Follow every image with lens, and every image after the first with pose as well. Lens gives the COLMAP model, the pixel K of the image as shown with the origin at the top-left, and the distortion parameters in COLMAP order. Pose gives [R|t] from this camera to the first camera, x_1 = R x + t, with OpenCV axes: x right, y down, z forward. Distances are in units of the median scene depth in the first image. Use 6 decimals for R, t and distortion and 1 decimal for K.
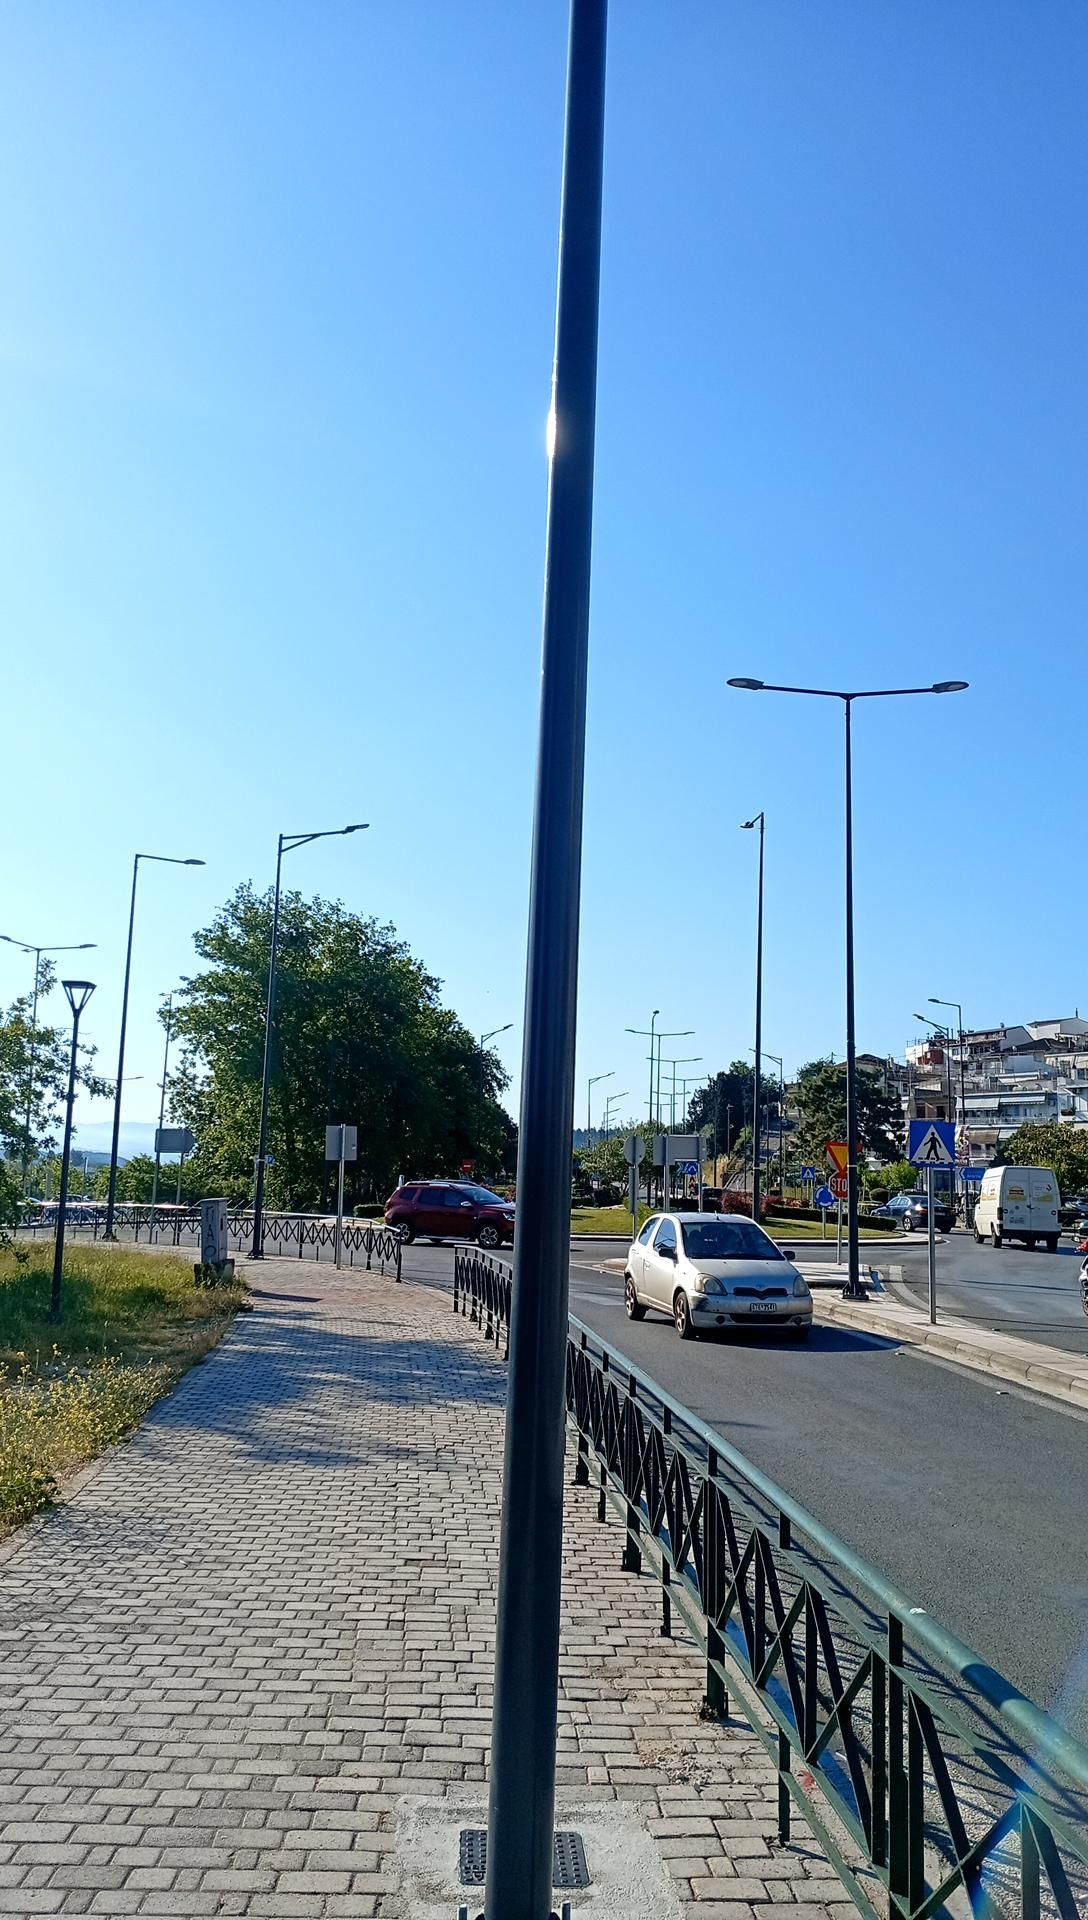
lens RADIAL K [[1490.0, 0, 544.0], [0, 1490.0, 960.0], [0, 0, 1]] dist [0.042467, -0.075483]
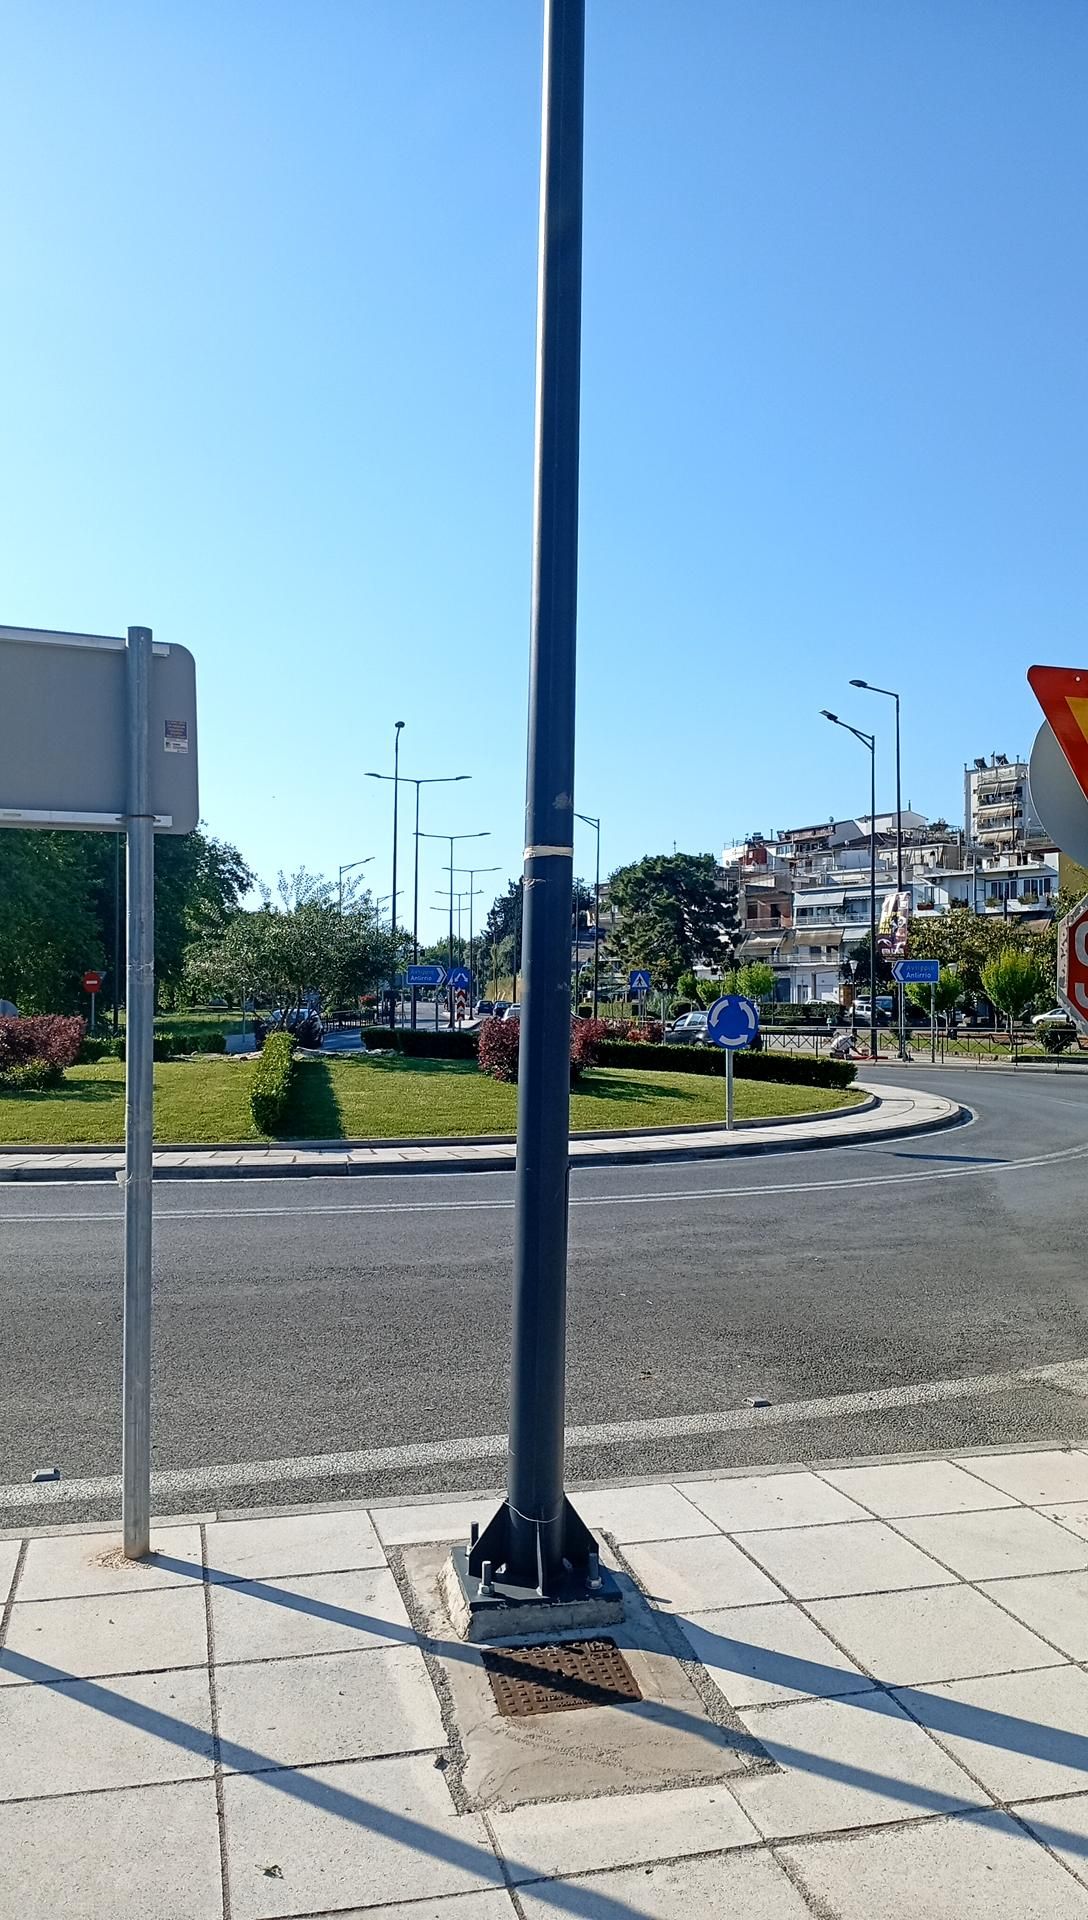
lens RADIAL K [[1490.0, 0, 544.0], [0, 1490.0, 960.0], [0, 0, 1]] dist [0.042467, -0.075483]
pose [[0.991599, -0.023586, 0.127185, 0.023522], [0.008343, 0.992850, 0.119073, 0.025913], [-0.129084, -0.117011, 0.984706, 0.166333]]
